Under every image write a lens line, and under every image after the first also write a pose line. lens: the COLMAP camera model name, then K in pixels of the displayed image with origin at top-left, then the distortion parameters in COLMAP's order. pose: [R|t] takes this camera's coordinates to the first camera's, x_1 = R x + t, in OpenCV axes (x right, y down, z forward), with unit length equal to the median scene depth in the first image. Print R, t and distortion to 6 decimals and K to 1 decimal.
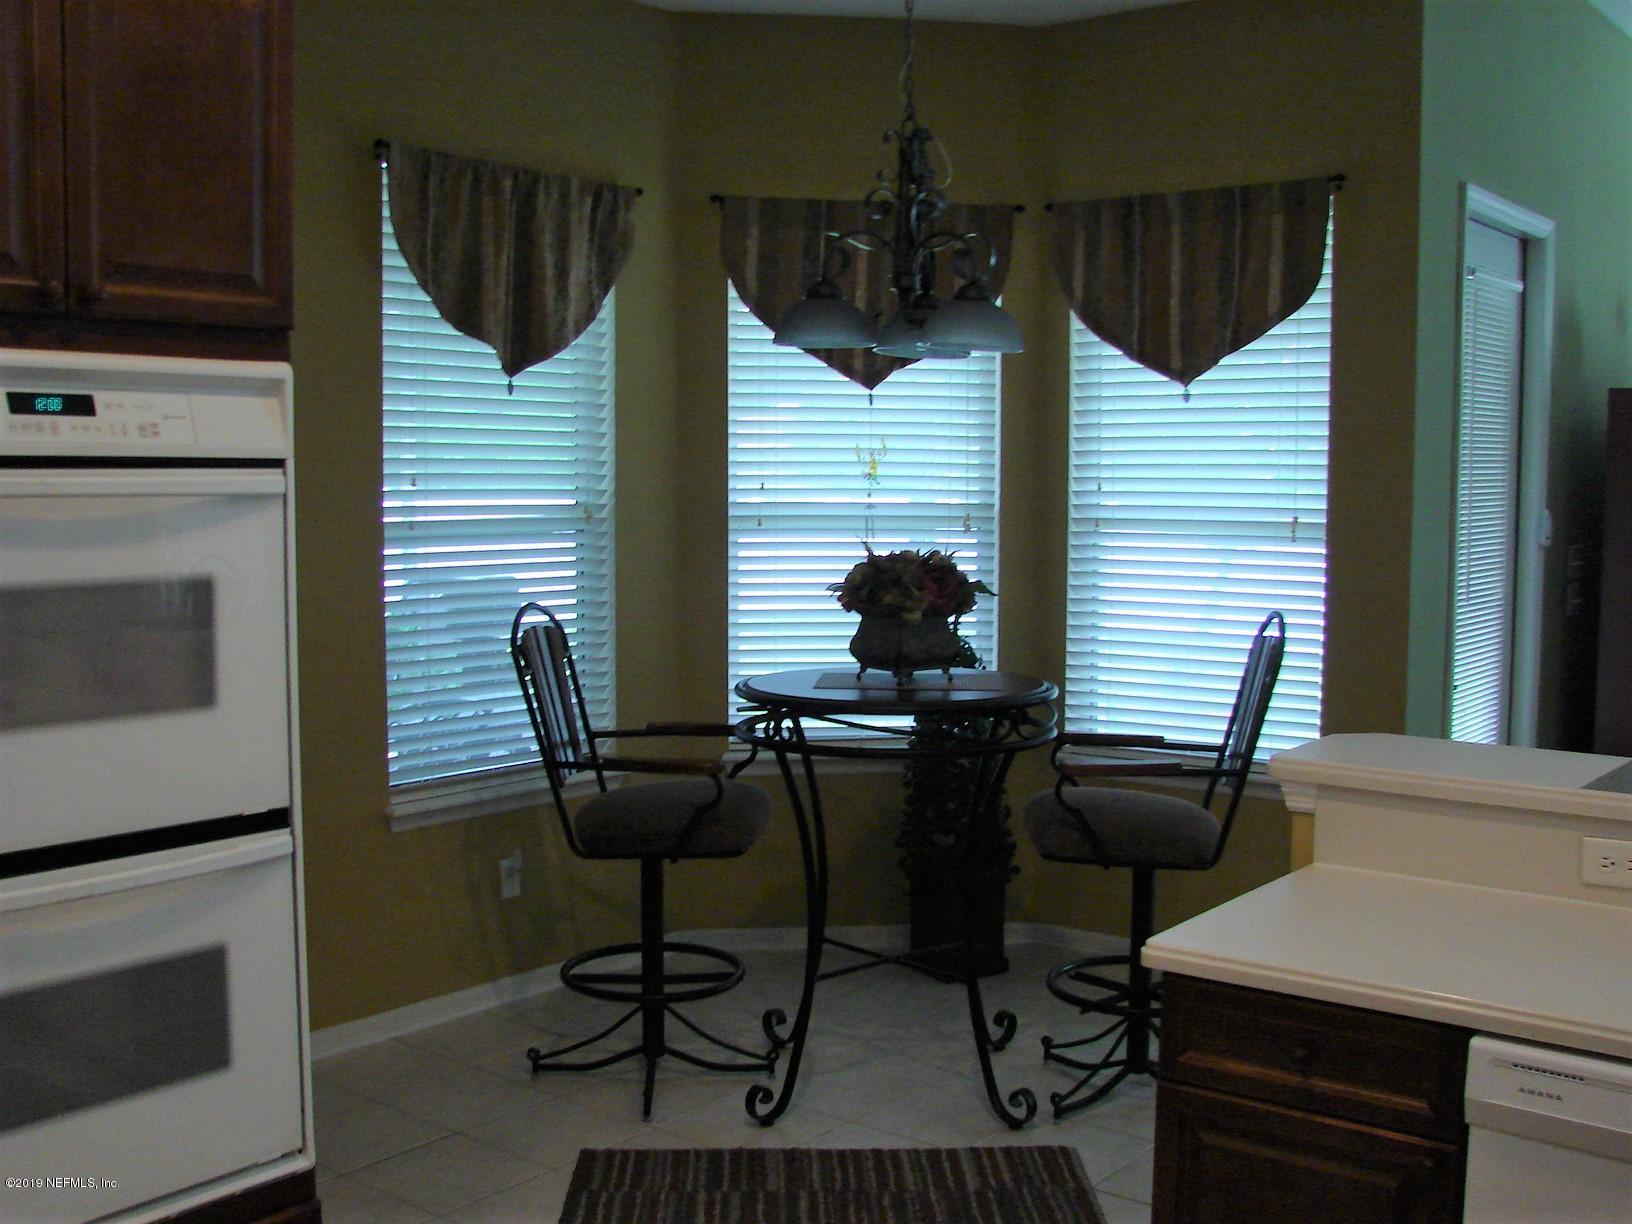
lens RADIAL K [[1709.9, 0, 816.0], [0, 1709.9, 612.0], [0, 0, 1]] dist [-0.142763, -0.002745]
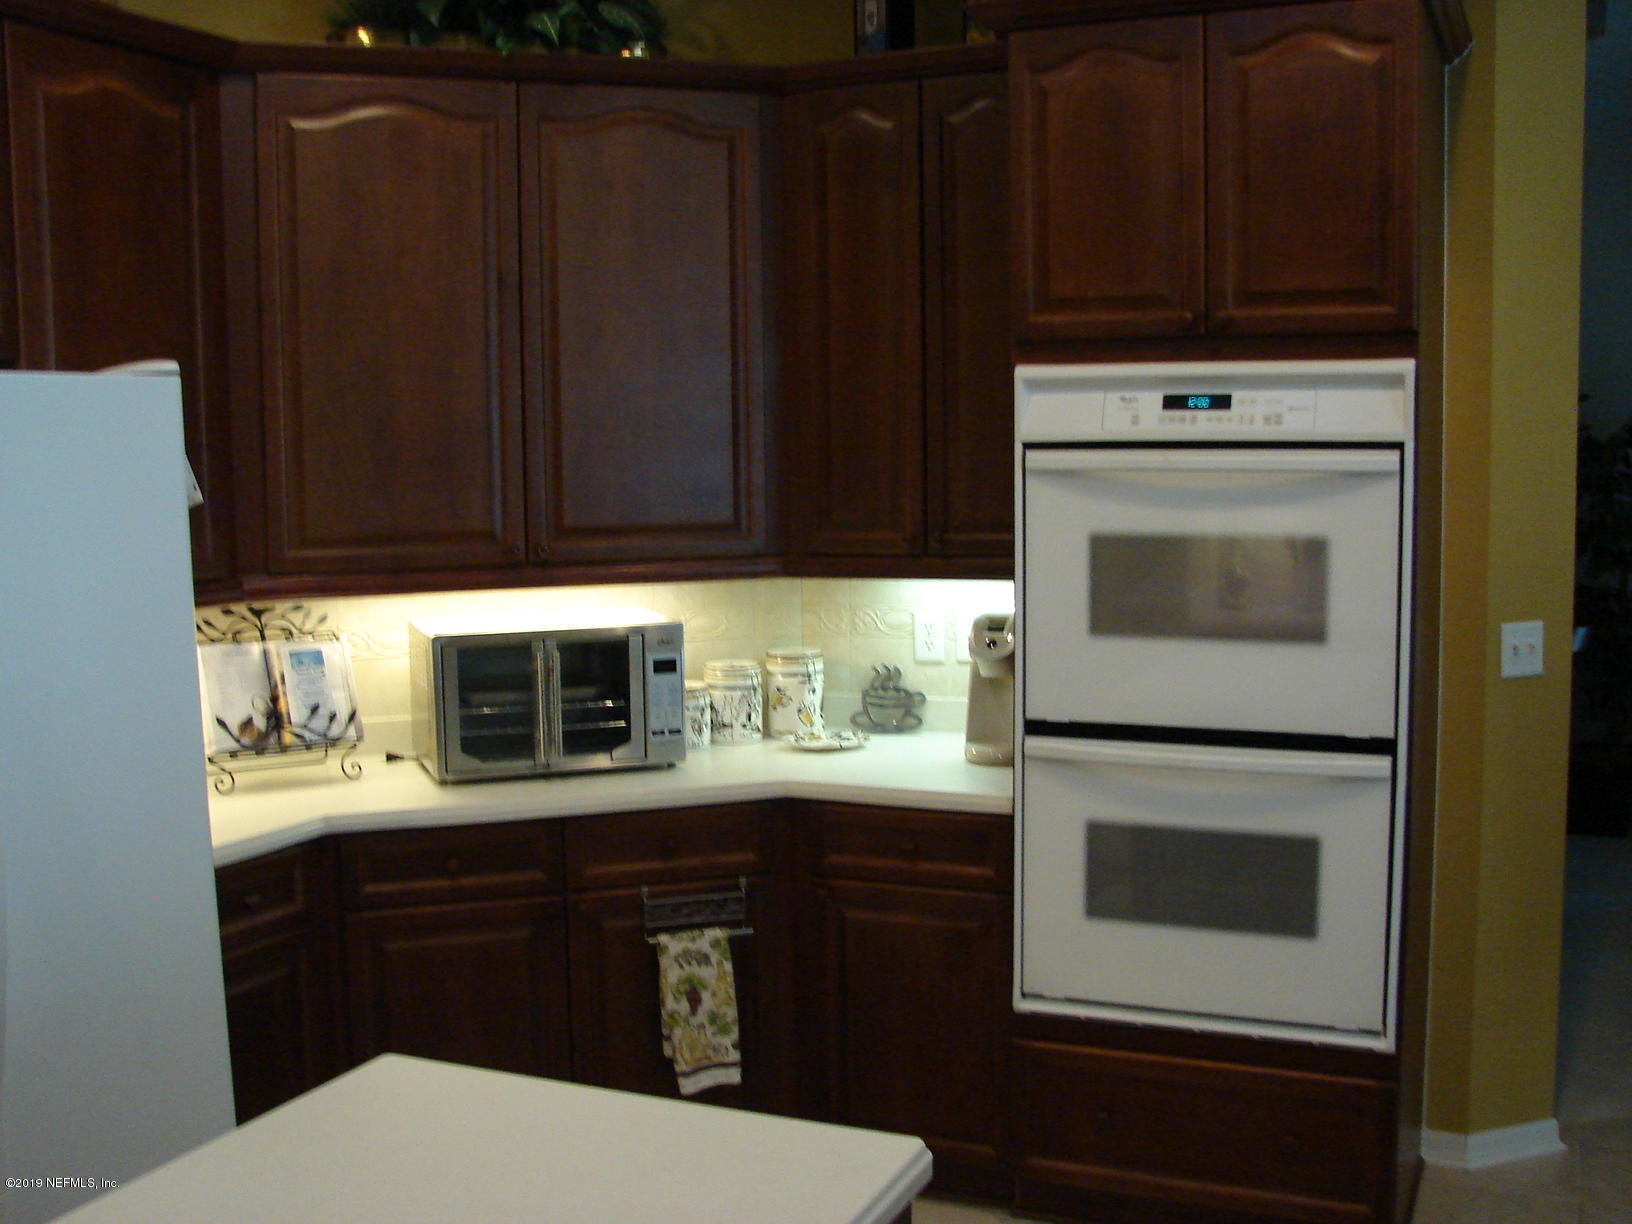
lens RADIAL K [[1709.9, 0, 816.0], [0, 1709.9, 612.0], [0, 0, 1]] dist [-0.142763, -0.002745]
pose [[0.264672, 0.087534, -0.960357, 0.722828], [-0.063964, 0.995272, 0.073088, -0.032780], [0.962215, 0.042084, 0.269020, 0.304170]]
